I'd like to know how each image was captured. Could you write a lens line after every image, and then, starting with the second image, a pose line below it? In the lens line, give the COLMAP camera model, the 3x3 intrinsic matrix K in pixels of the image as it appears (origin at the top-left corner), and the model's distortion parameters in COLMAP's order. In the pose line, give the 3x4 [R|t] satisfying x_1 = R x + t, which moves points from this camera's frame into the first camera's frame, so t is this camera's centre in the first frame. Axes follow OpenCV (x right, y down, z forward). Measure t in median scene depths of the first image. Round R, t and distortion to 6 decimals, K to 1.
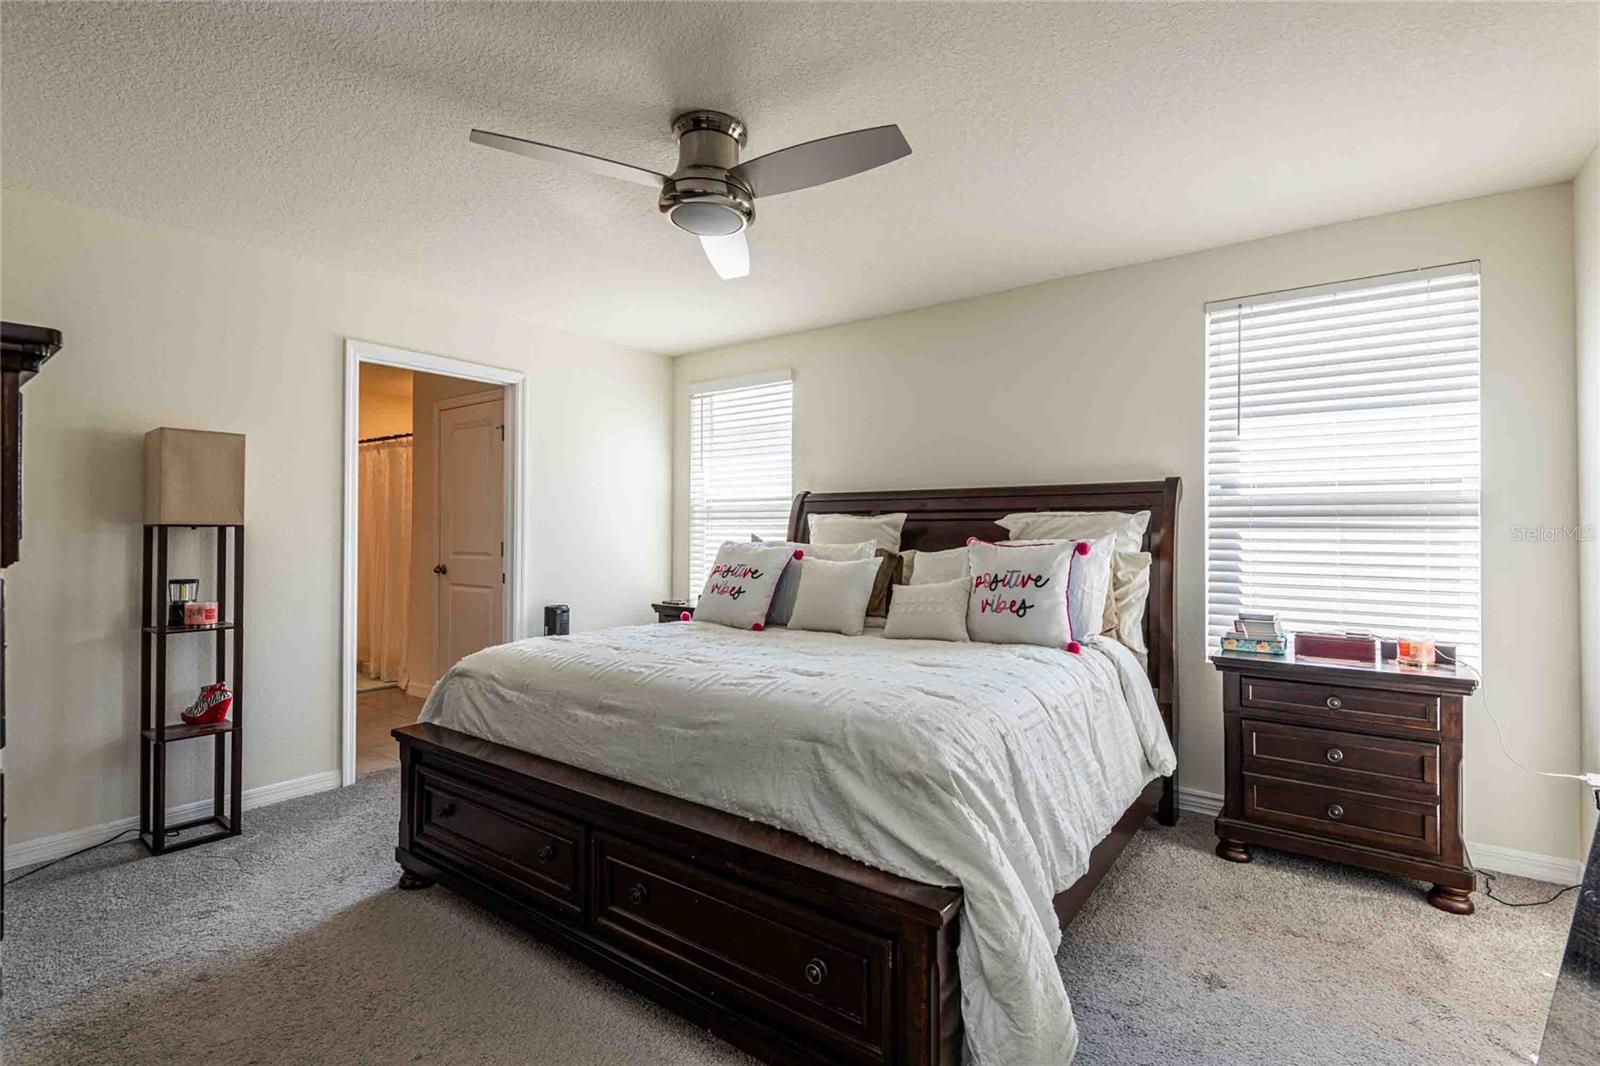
lens RADIAL K [[729.2, 0, 796.6], [0, 729.2, 529.6], [0, 0, 1]] dist [0.026404, -0.014453]
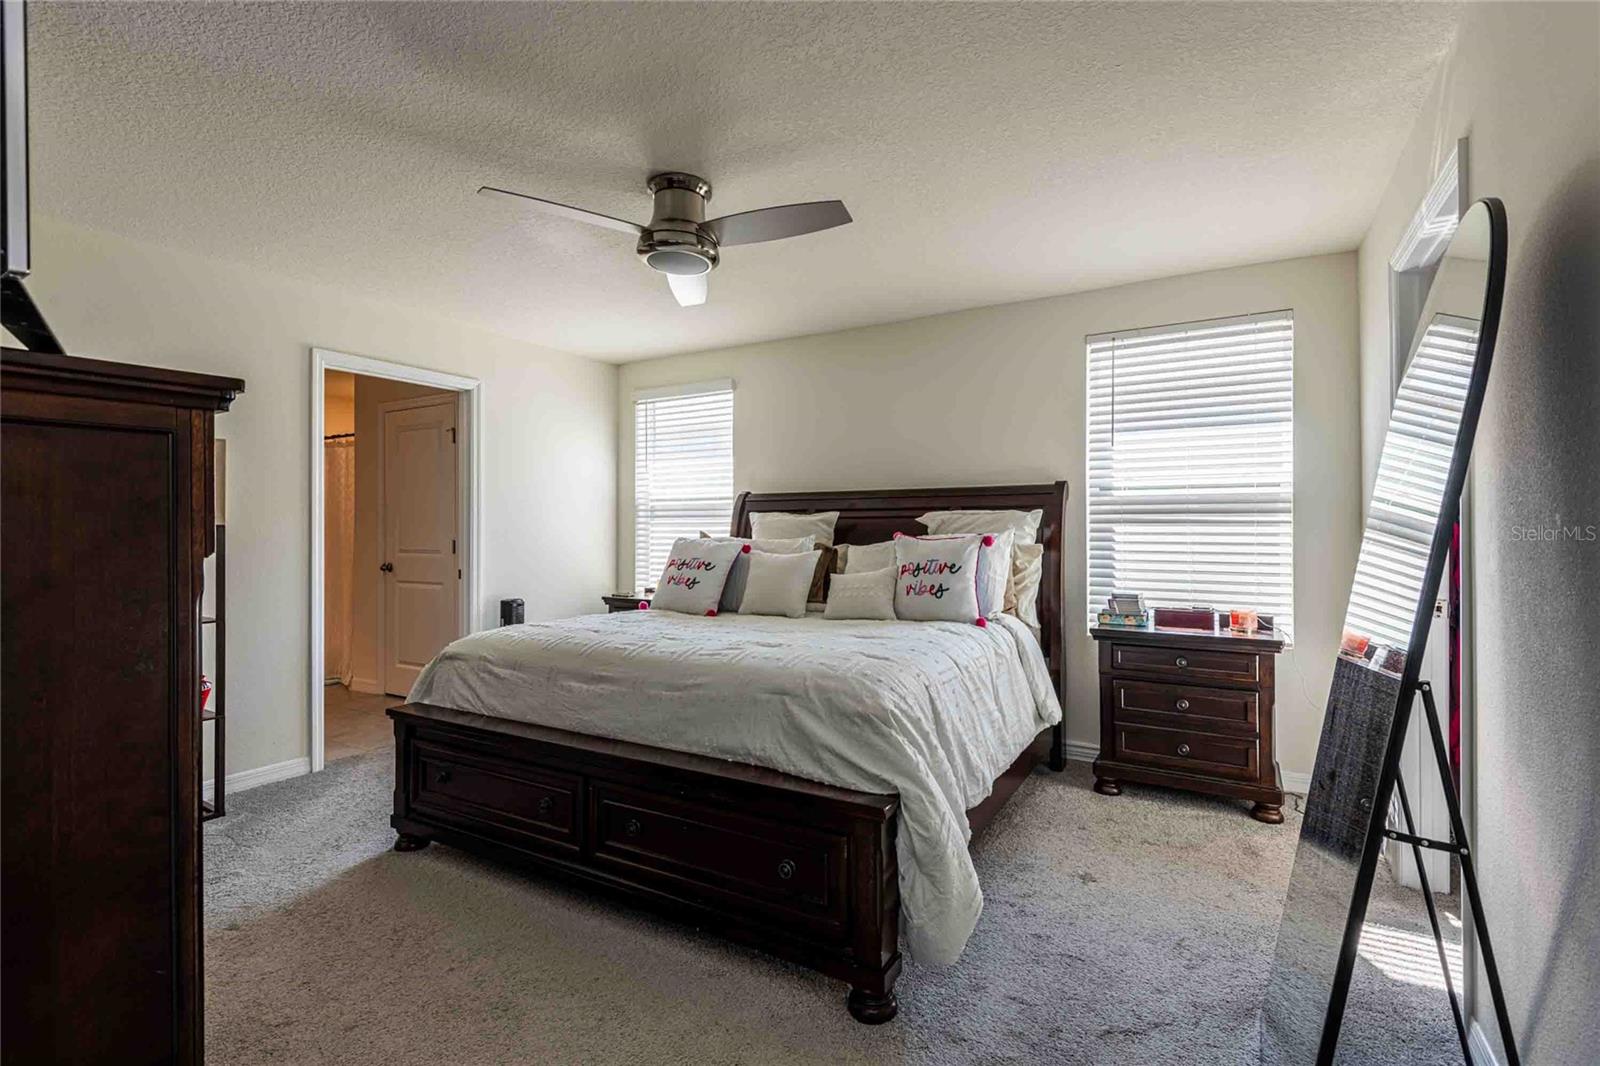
lens RADIAL K [[729.2, 0, 792.5], [0, 729.2, 530.4], [0, 0, 1]] dist [0.026404, -0.014453]
pose [[0.994400, -0.005794, 0.105521, -0.058202], [0.005244, 0.999971, 0.005482, 0.000111], [-0.105550, -0.004898, 0.994402, -0.167047]]
